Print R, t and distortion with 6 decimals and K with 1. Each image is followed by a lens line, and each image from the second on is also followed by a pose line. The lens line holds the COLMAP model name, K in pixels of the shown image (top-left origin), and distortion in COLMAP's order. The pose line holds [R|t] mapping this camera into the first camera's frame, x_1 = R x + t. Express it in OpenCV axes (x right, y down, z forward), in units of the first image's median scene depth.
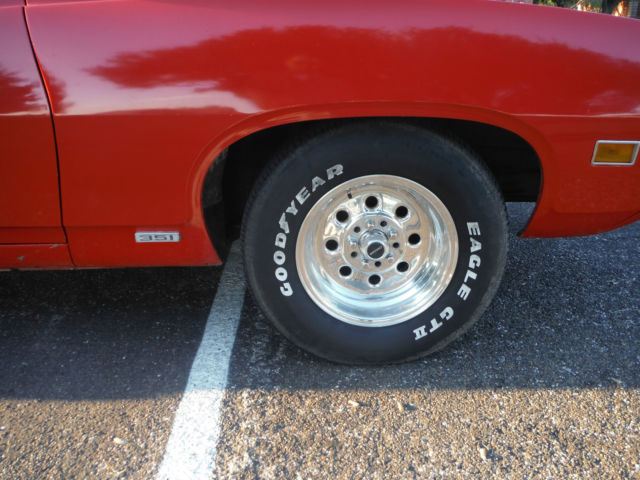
lens RADIAL K [[557.7, 0, 320.0], [0, 557.7, 240.0], [0, 0, 1]] dist [-0.018053, 0.001695]
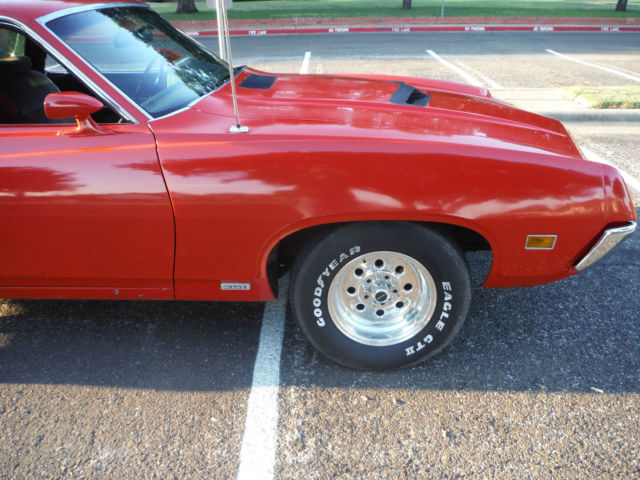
lens RADIAL K [[557.7, 0, 320.0], [0, 557.7, 240.0], [0, 0, 1]] dist [-0.018053, 0.001695]
pose [[0.999599, 0.017024, -0.022639, -0.032681], [-0.015429, 0.997506, 0.068878, -0.237779], [0.023755, -0.068501, 0.997368, -0.487014]]
